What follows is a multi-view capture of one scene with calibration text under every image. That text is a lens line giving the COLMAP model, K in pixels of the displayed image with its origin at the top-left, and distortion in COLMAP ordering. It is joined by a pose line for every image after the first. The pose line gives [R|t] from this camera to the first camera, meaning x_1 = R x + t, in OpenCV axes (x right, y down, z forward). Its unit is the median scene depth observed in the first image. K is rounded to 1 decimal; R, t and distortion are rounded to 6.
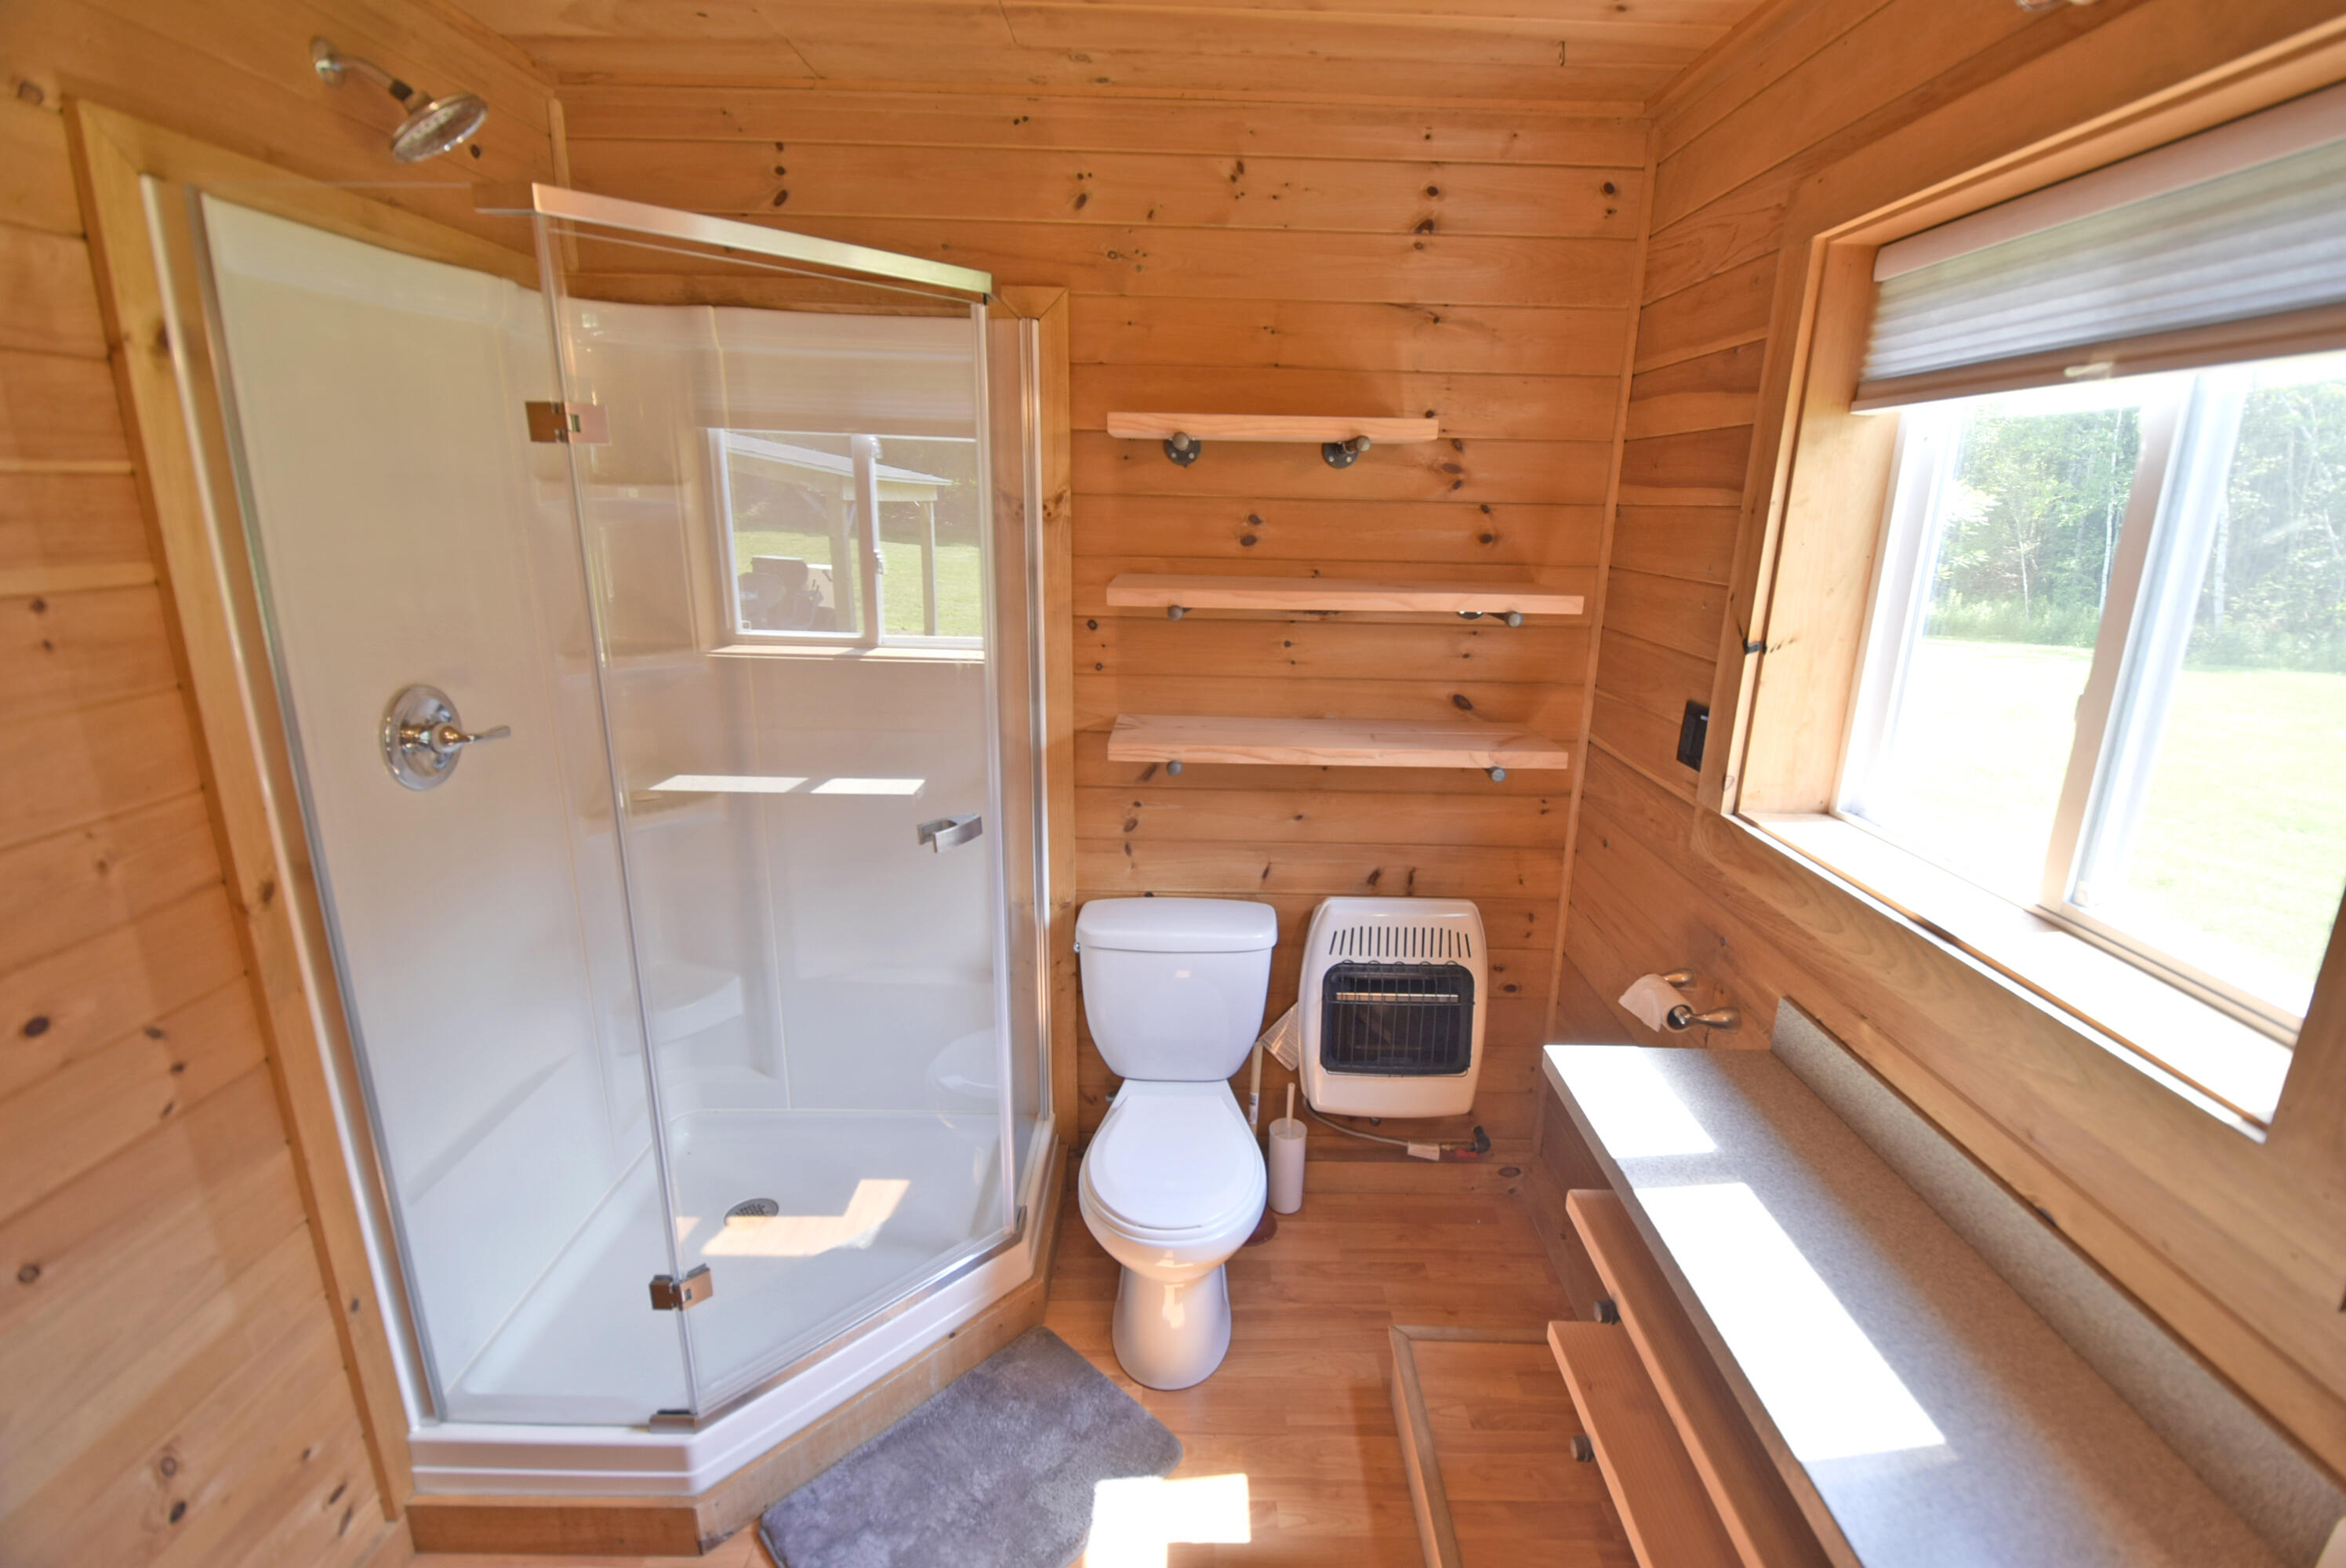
lens RADIAL K [[1034.1, 0, 1212.2], [0, 1034.1, 774.0], [0, 0, 1]] dist [0.024360, -0.026977]
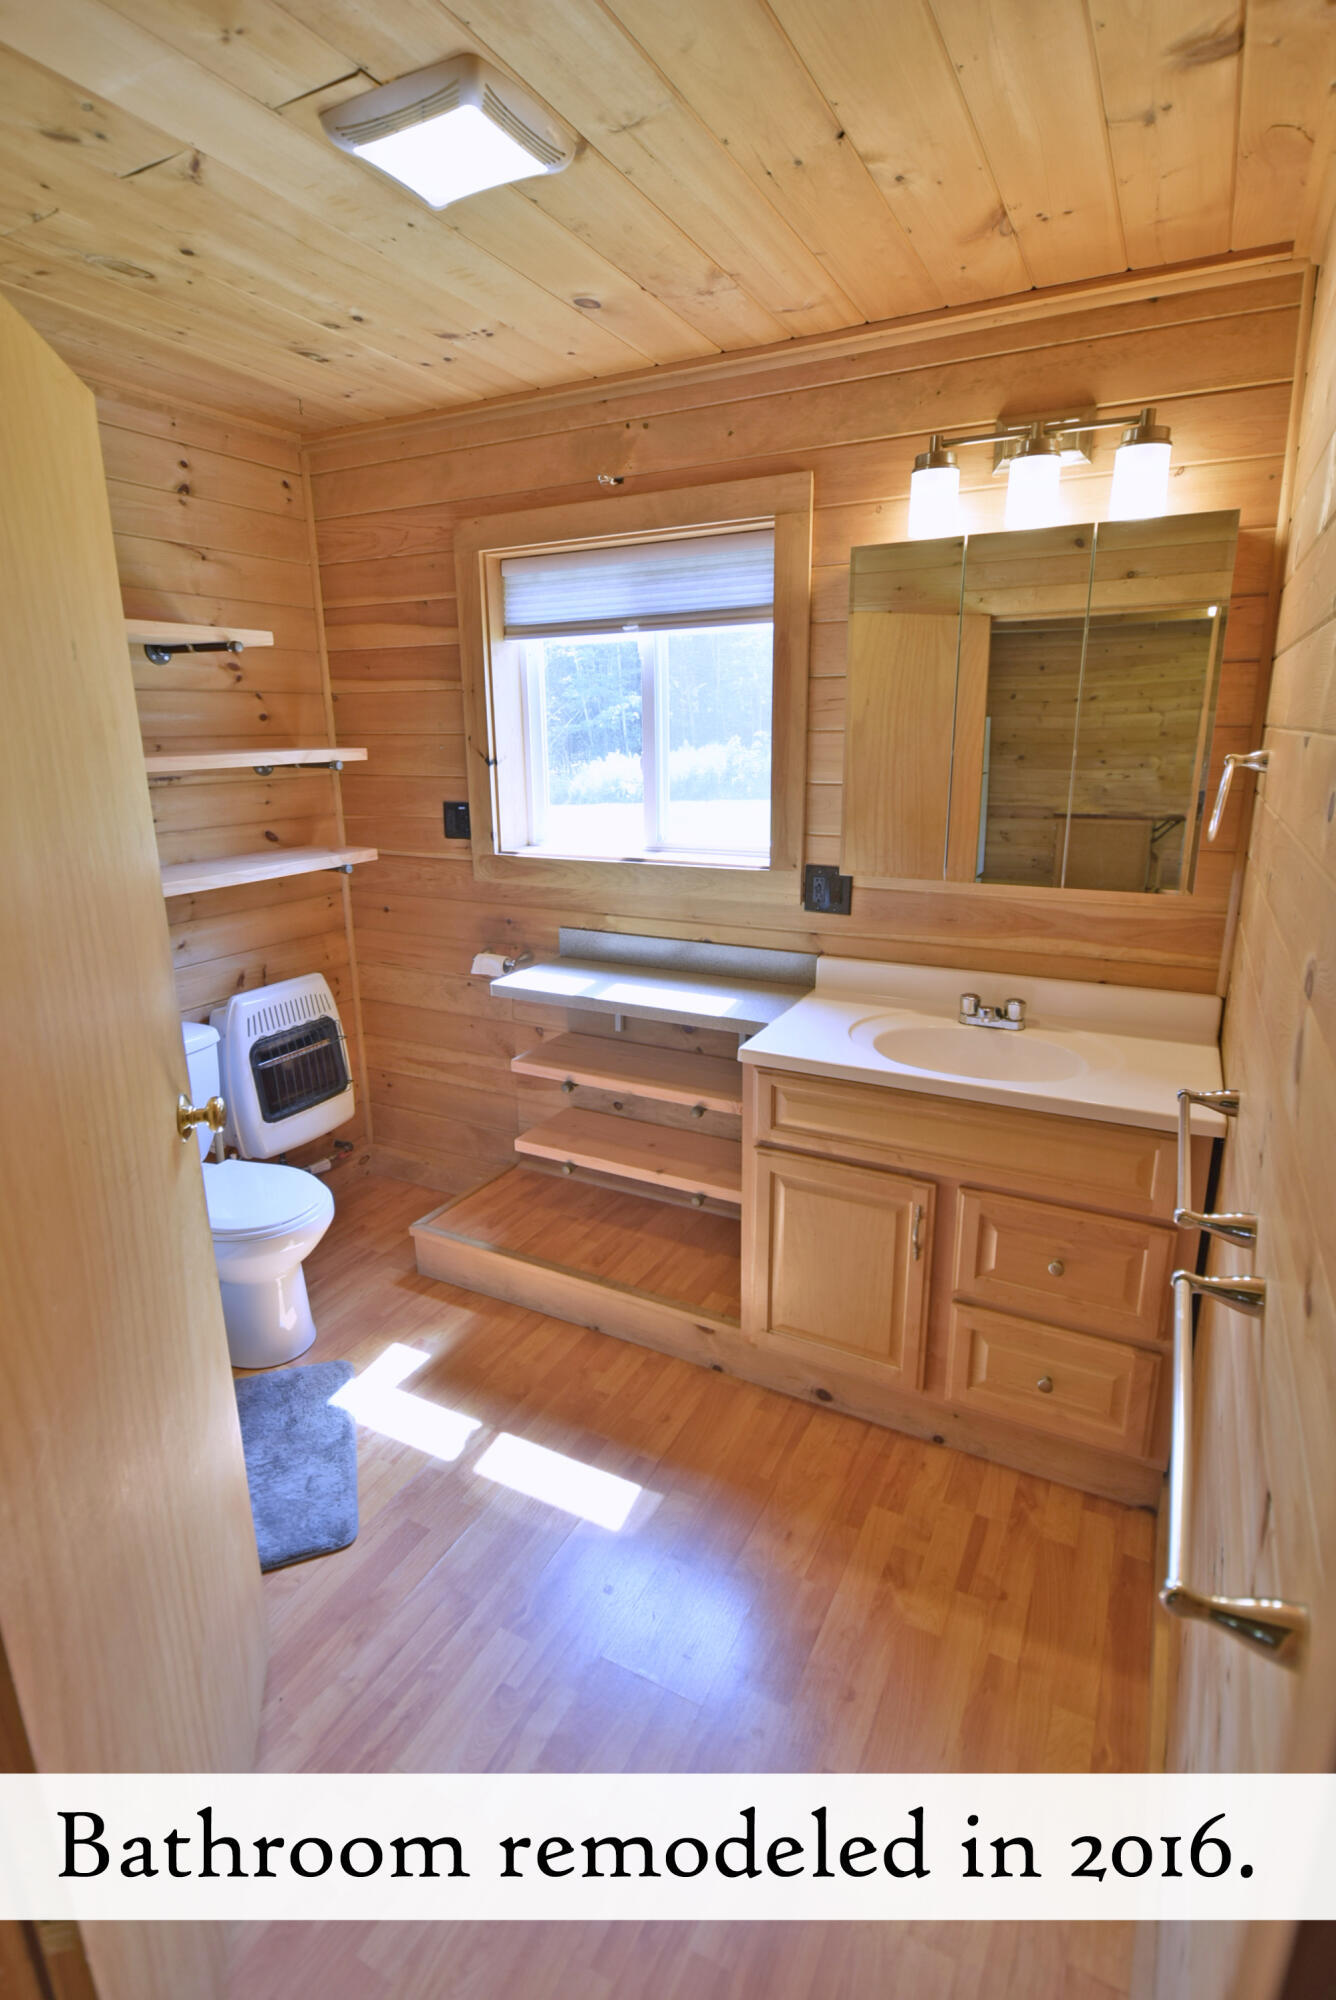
lens RADIAL K [[989.5, 0, 668.0], [0, 989.5, 1000.0], [0, 0, 1]] dist [0.023307, -0.039173]
pose [[0.460127, -0.262749, 0.848084, -0.858119], [0.249723, 0.954945, 0.160369, 0.073311], [-0.852010, 0.137995, 0.505011, -0.122909]]
